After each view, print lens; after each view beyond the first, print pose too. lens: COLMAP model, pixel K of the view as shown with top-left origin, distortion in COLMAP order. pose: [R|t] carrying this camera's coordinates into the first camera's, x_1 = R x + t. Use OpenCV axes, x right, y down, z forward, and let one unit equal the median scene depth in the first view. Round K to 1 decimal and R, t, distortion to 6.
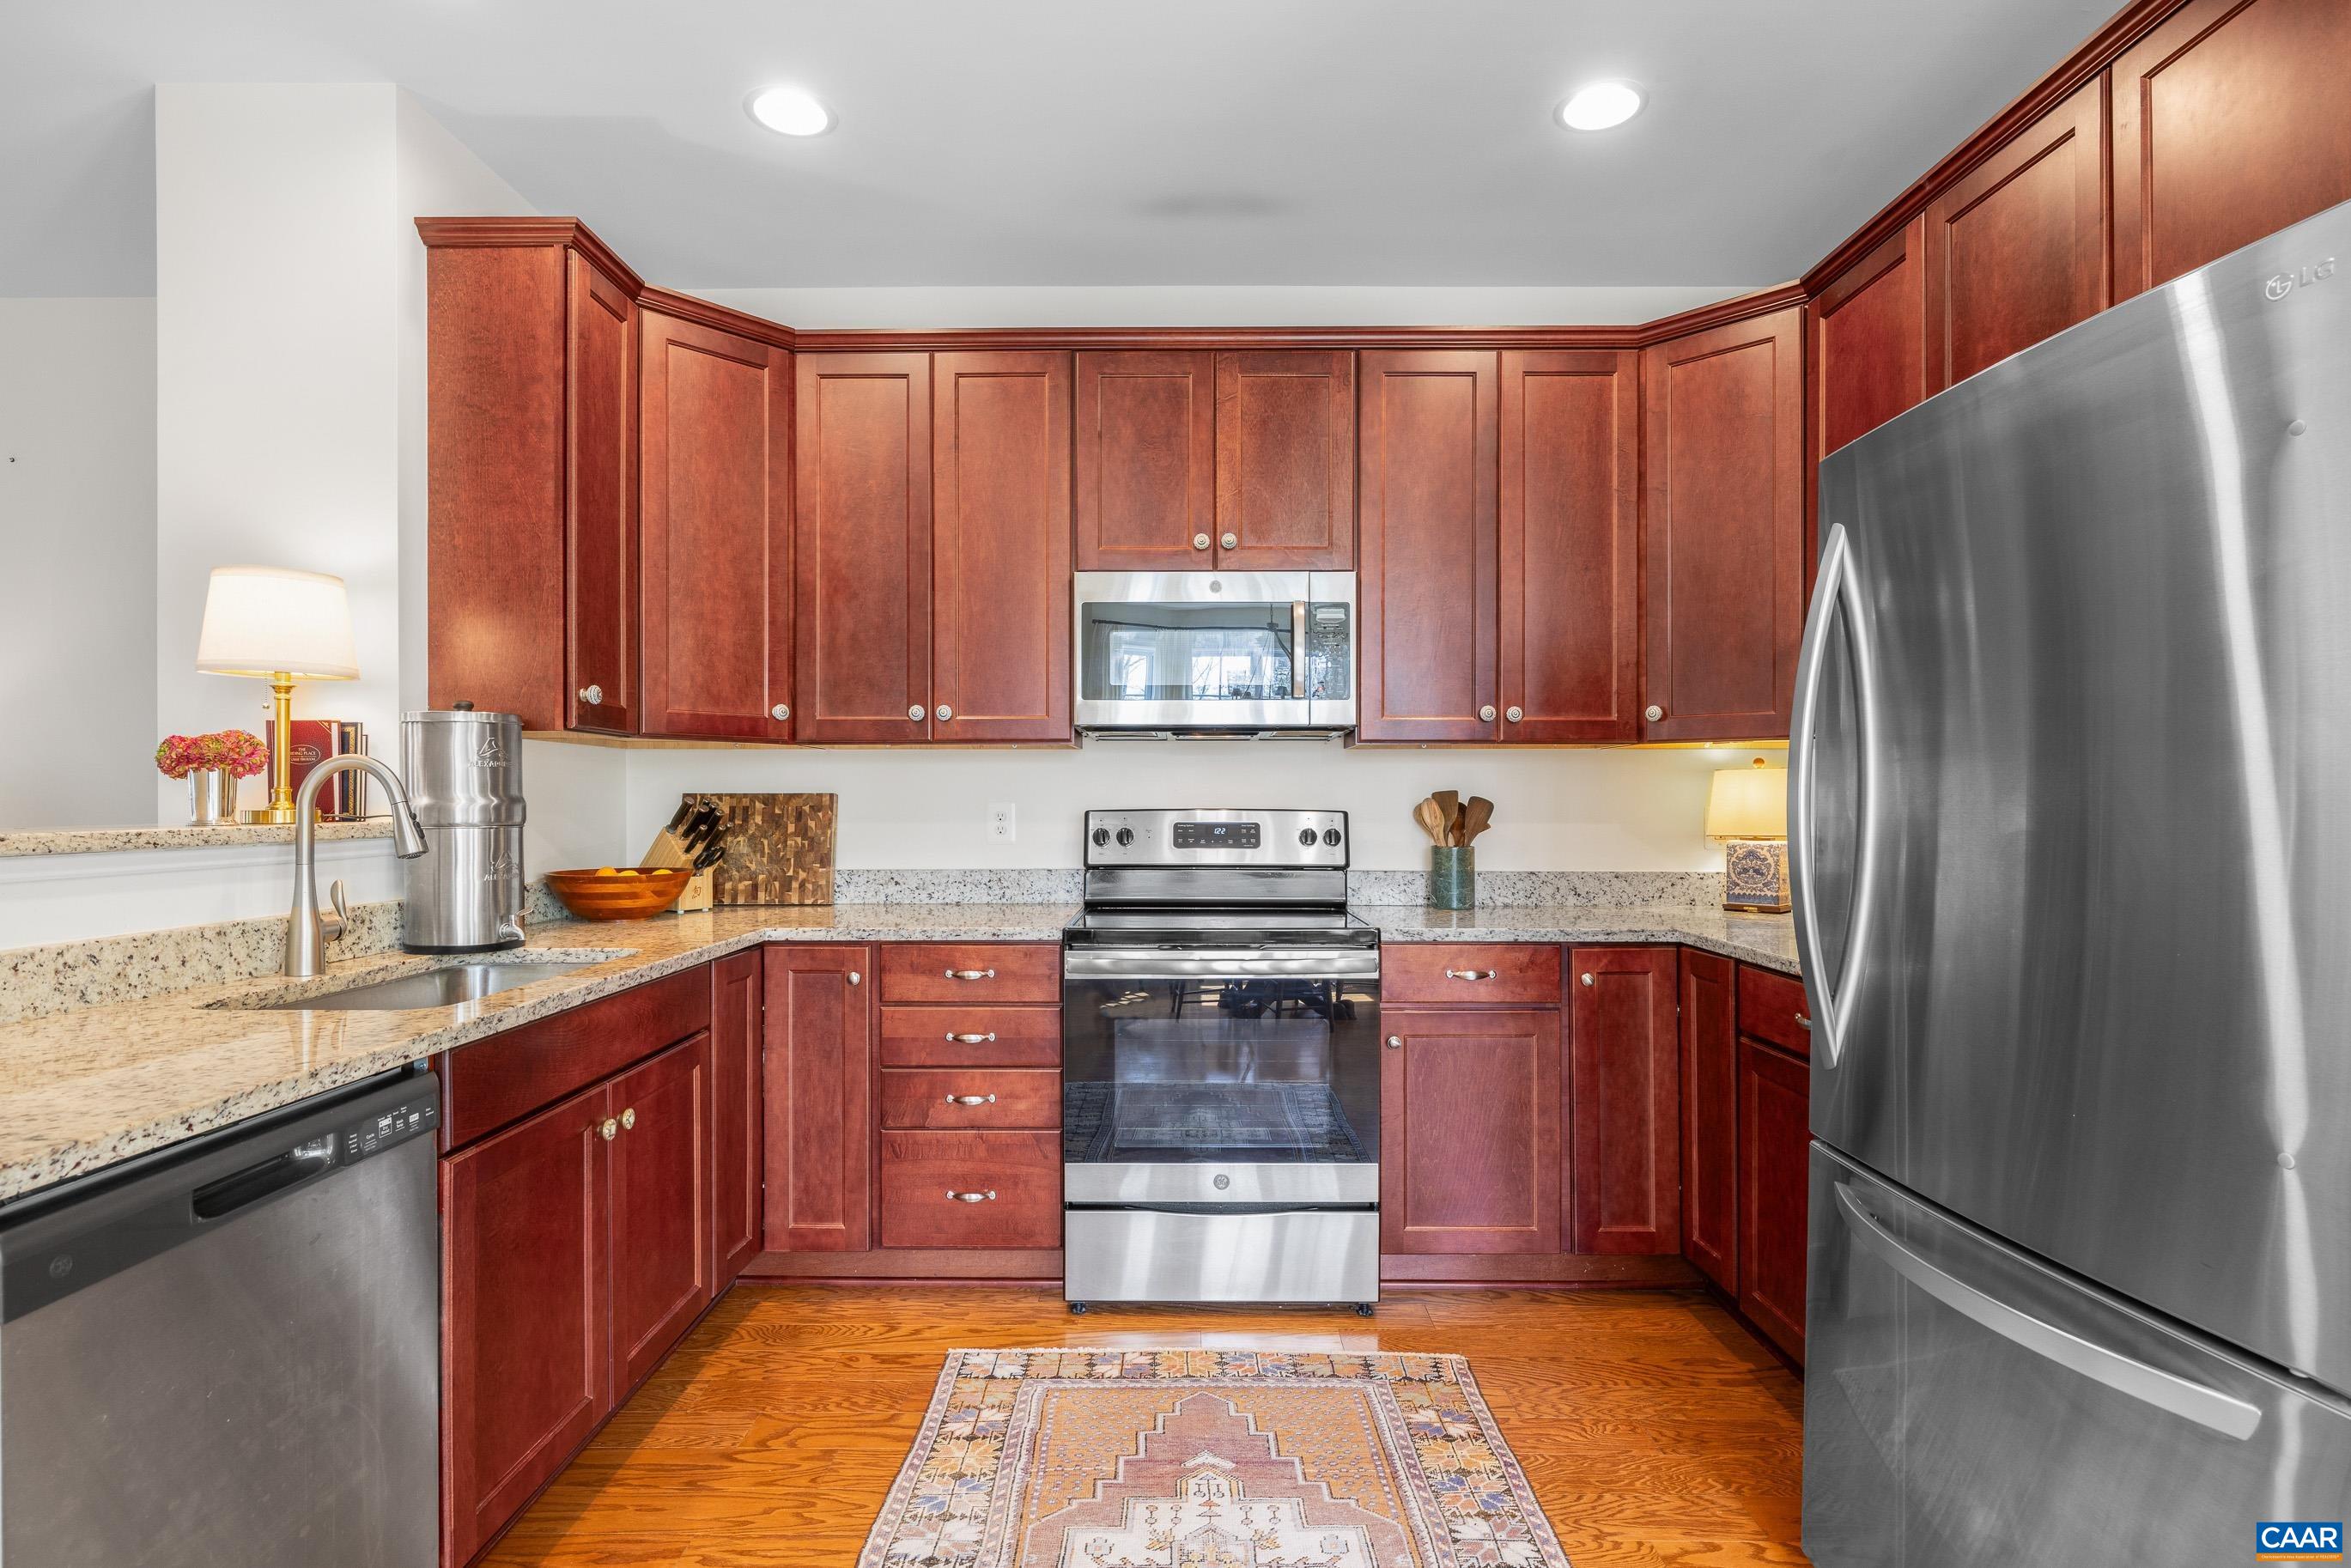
lens RADIAL K [[1140.2, 0, 1194.0], [0, 1140.2, 800.4], [0, 0, 1]] dist [-0.005768, 0.003575]
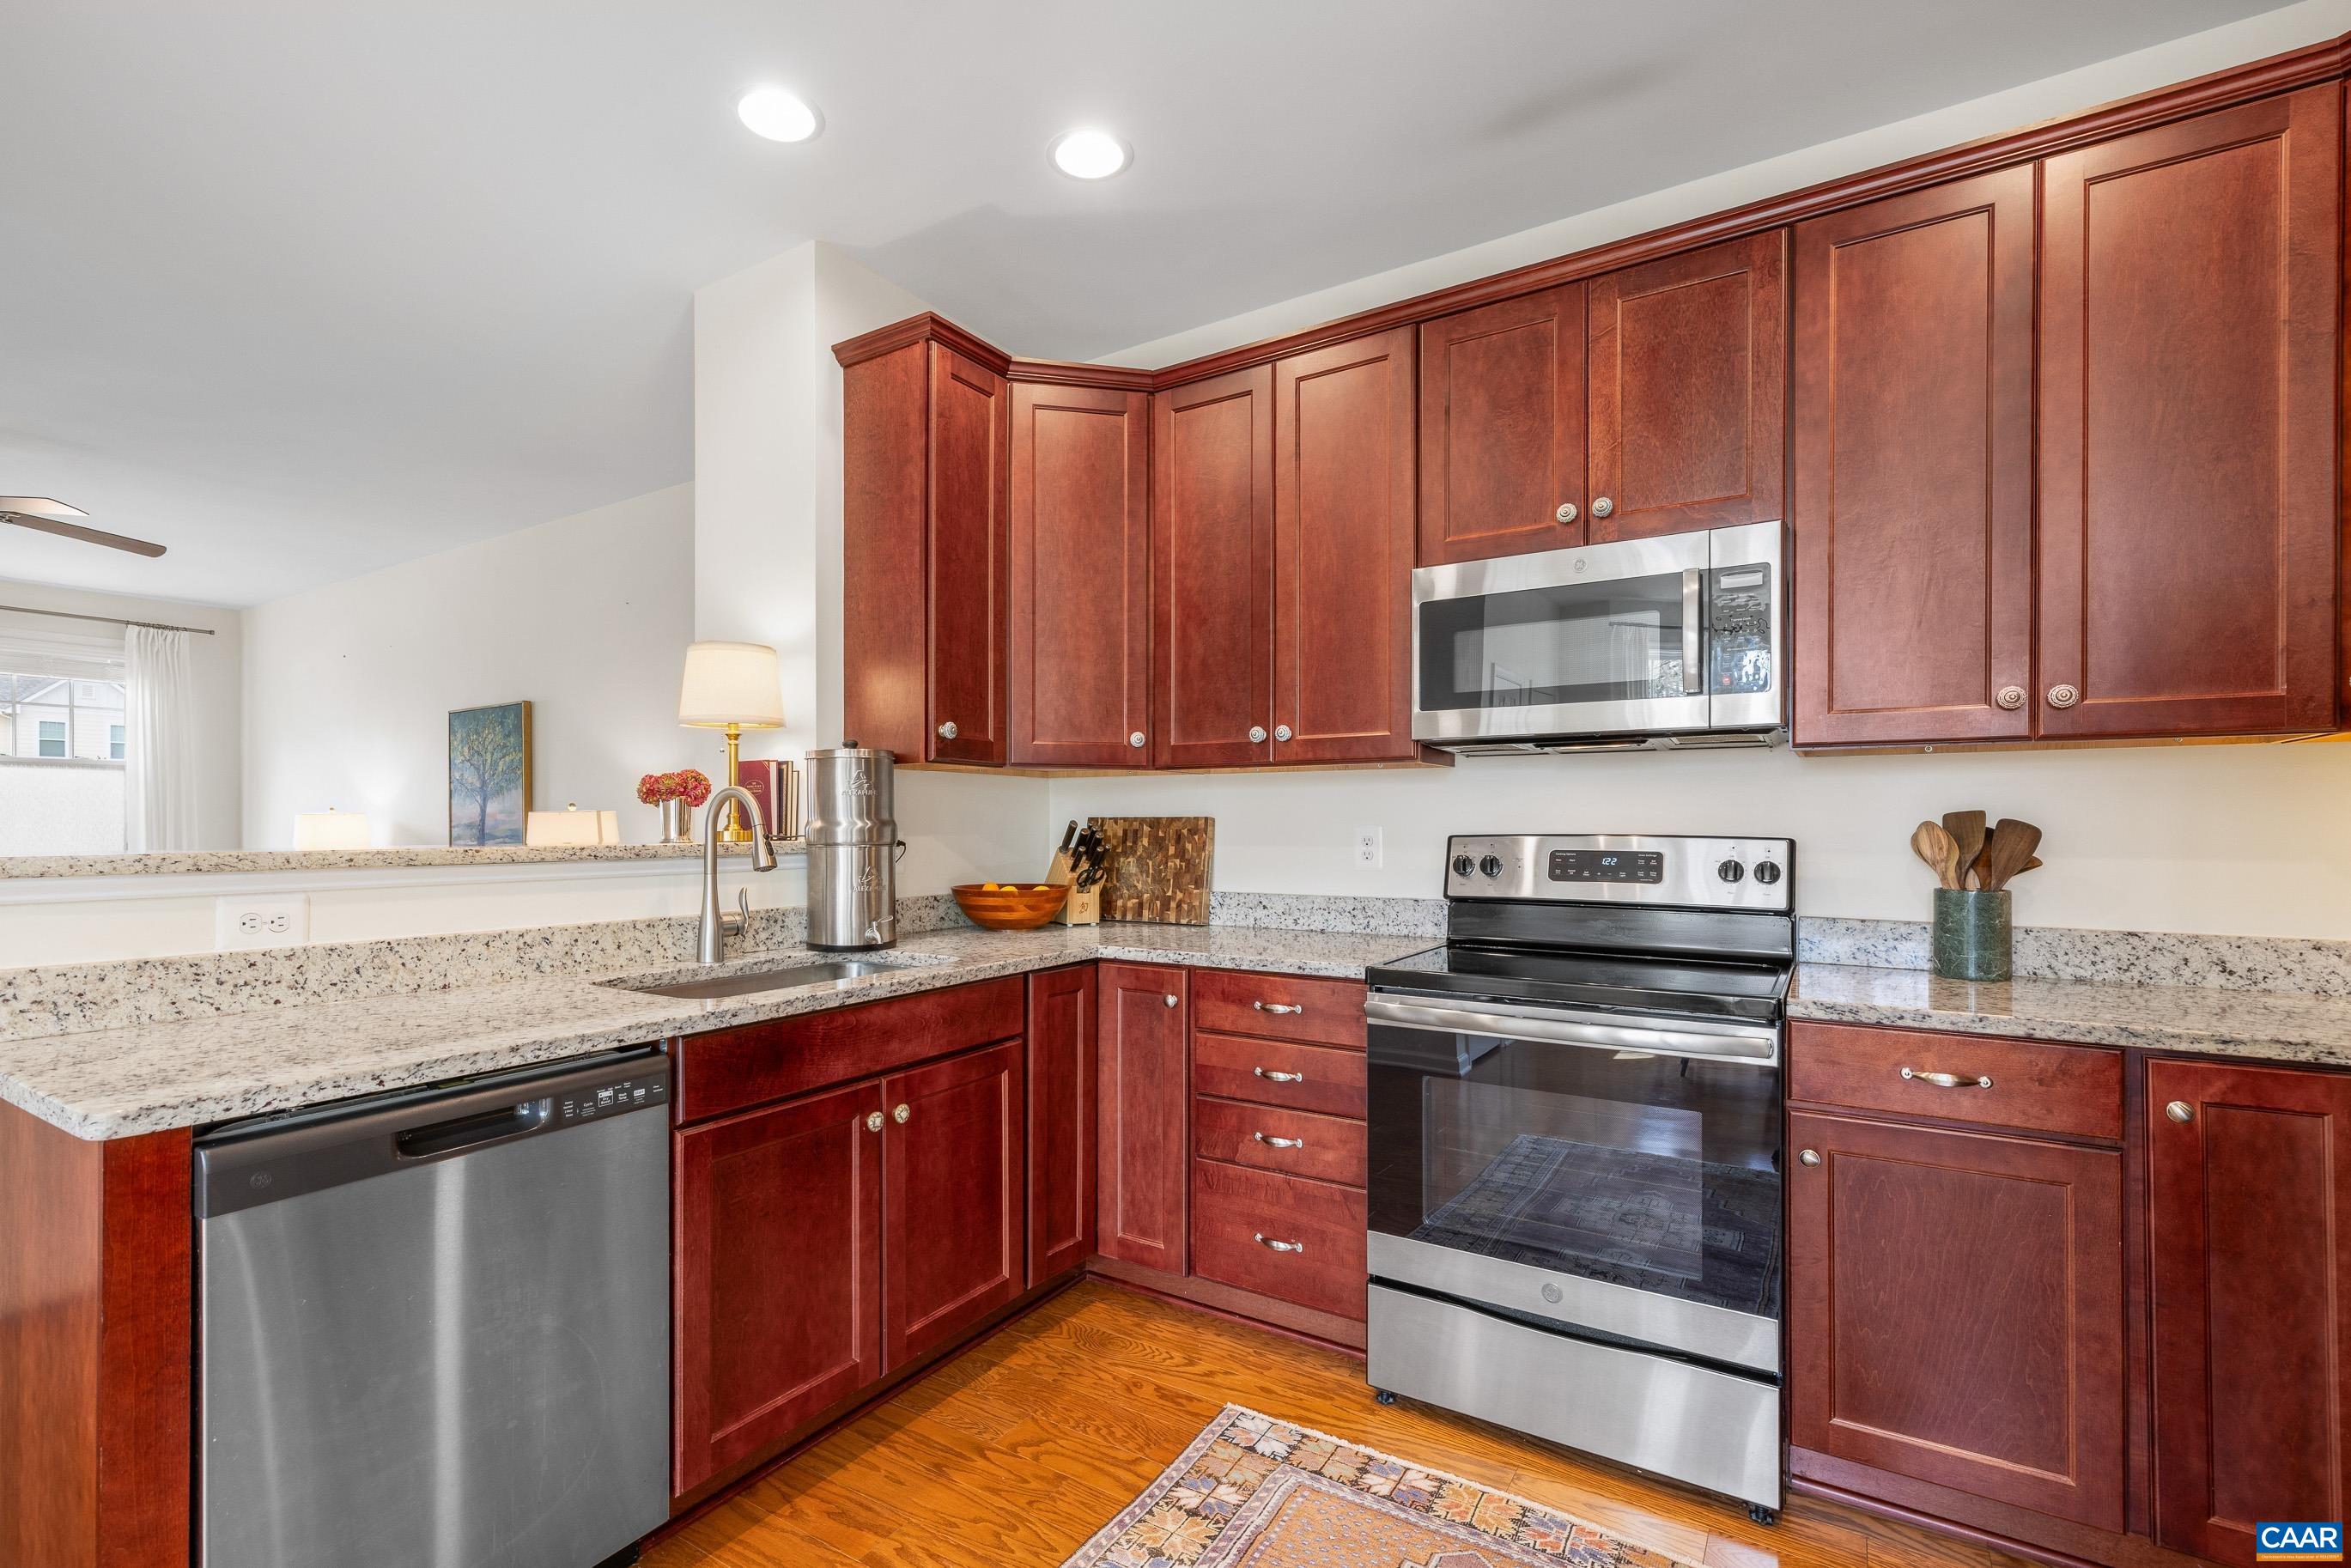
lens RADIAL K [[1070.7, 0, 1134.3], [0, 1070.7, 822.1], [0, 0, 1]] dist [0.003568, 0.000967]
pose [[0.835695, 0.000063, -0.549194, 0.189311], [-0.001050, 0.999998, -0.001482, -0.000074], [0.549193, 0.001815, 0.835693, 0.190137]]
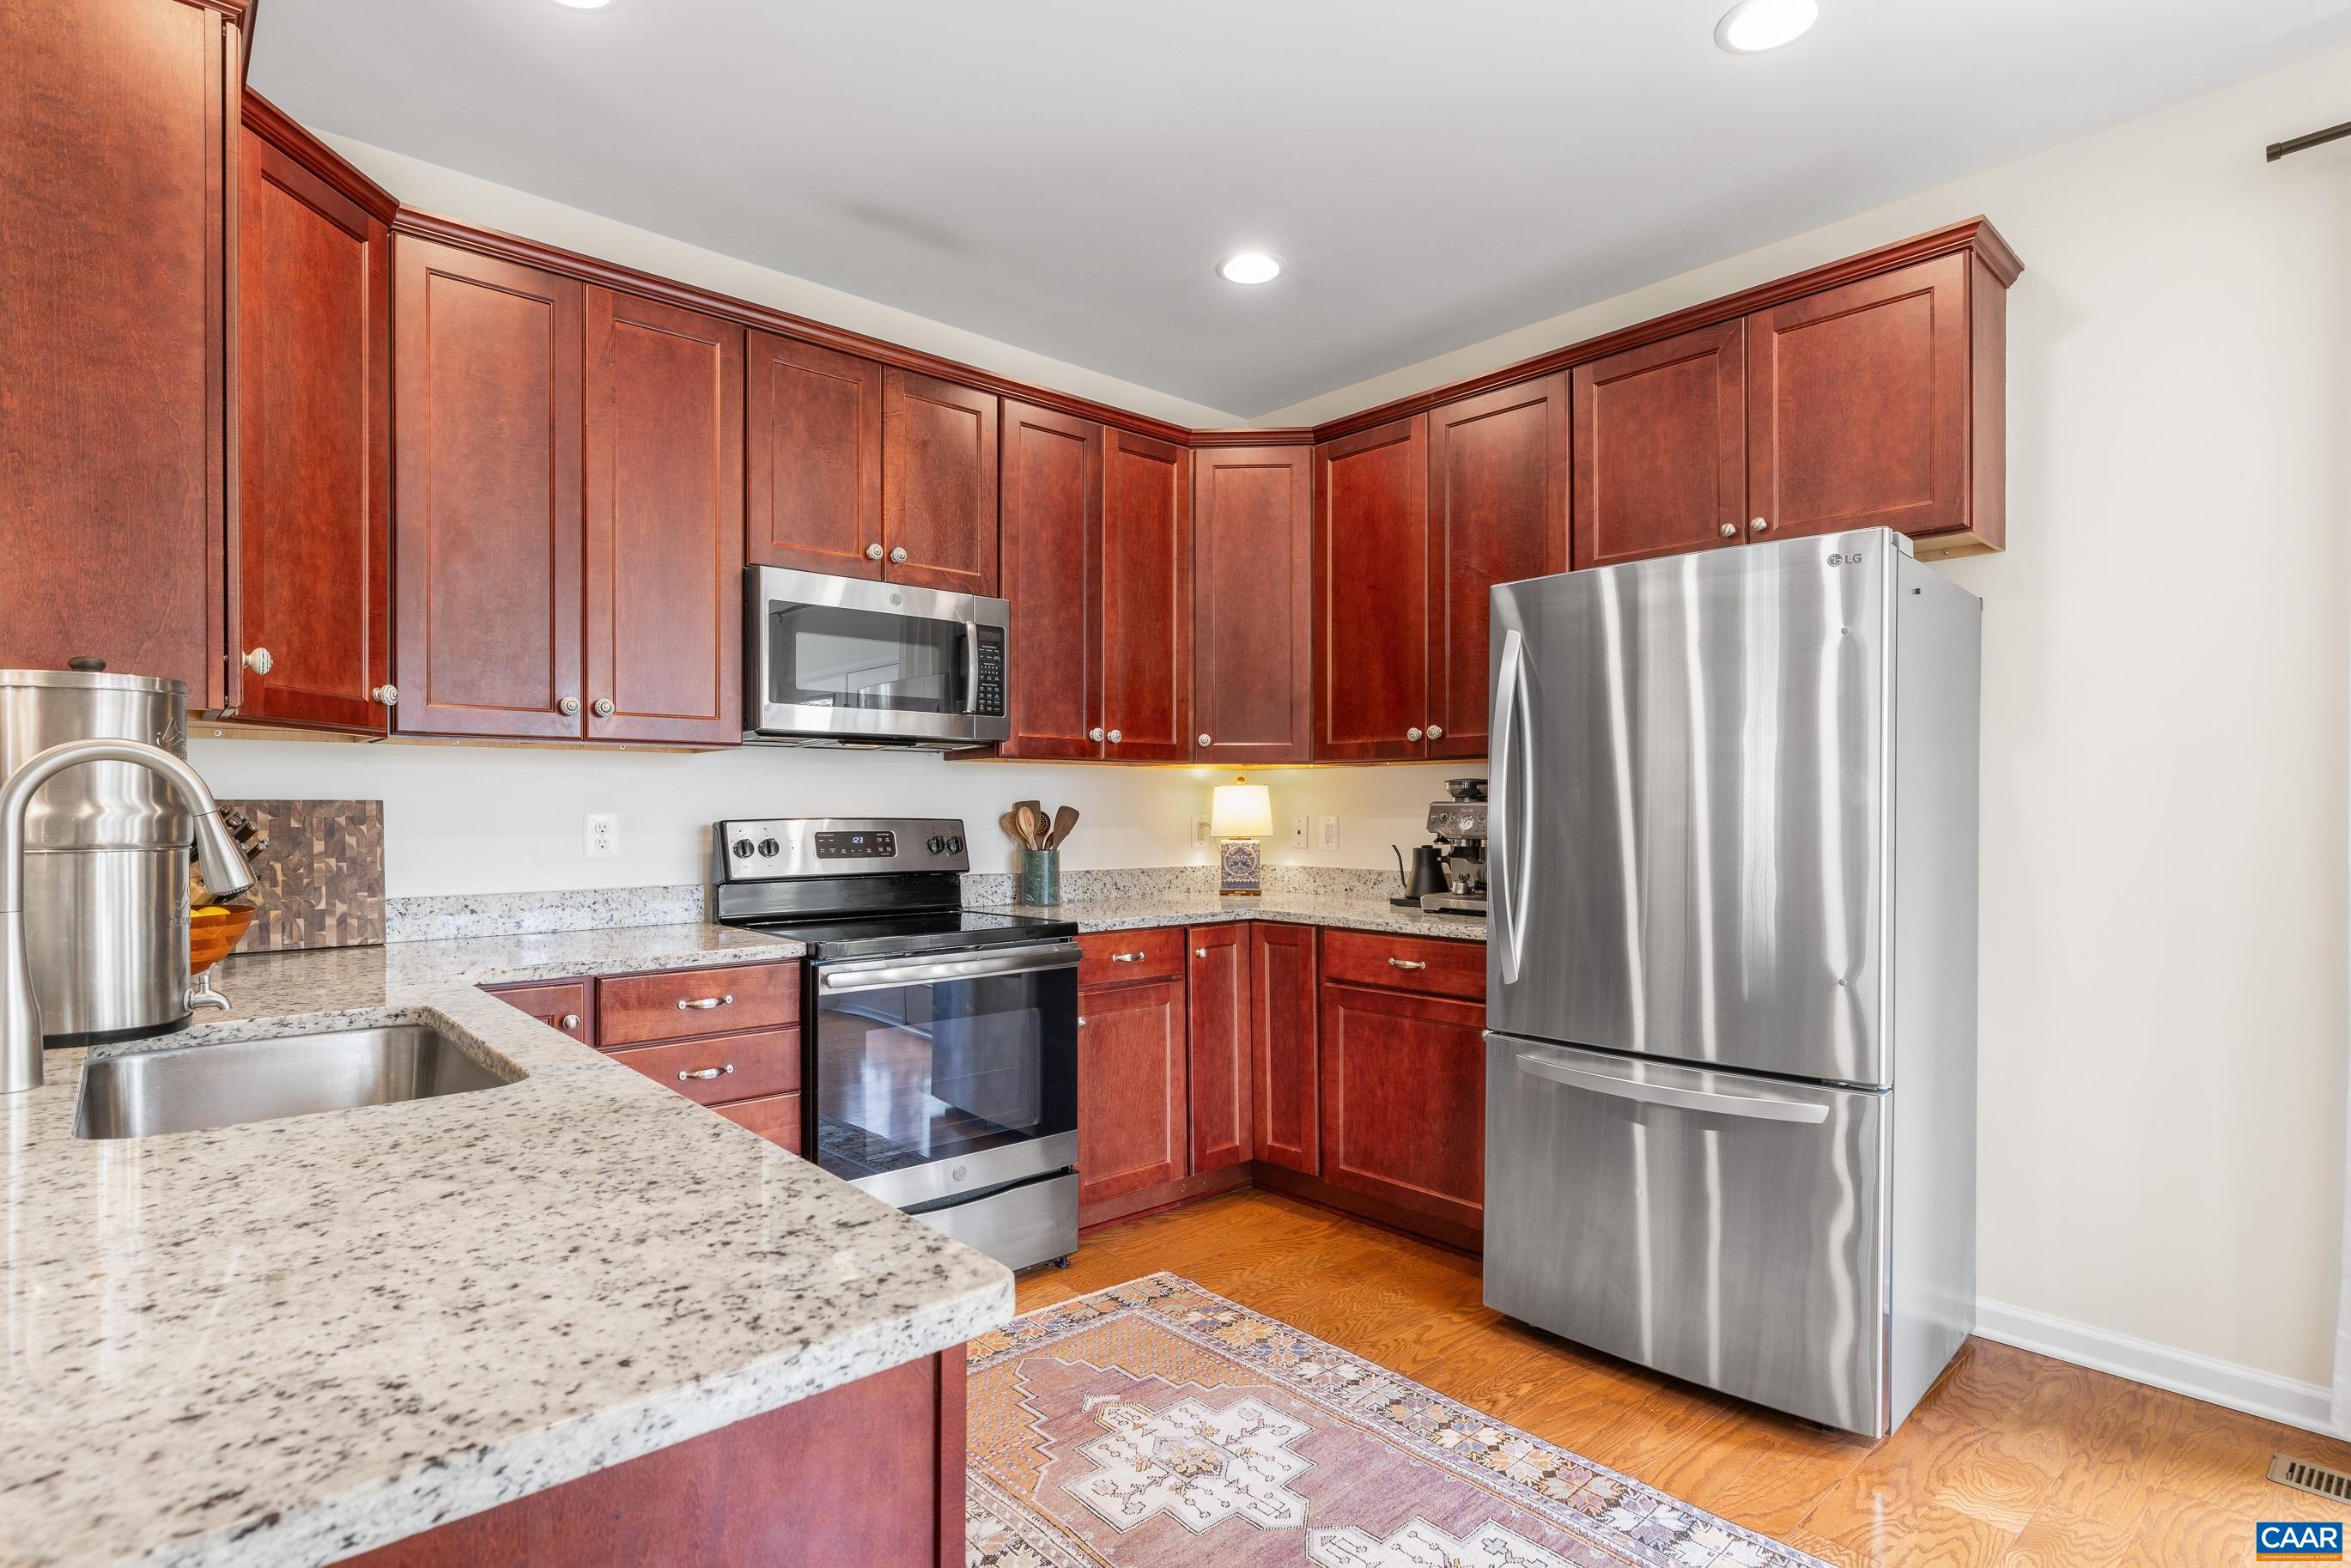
lens RADIAL K [[1140.2, 0, 1142.6], [0, 1140.2, 810.6], [0, 0, 1]] dist [-0.005768, 0.003575]
pose [[0.762466, -0.000688, 0.647028, -0.508710], [0.000079, 1.000000, 0.000970, 0.000019], [-0.647029, -0.000688, 0.762465, 0.090065]]
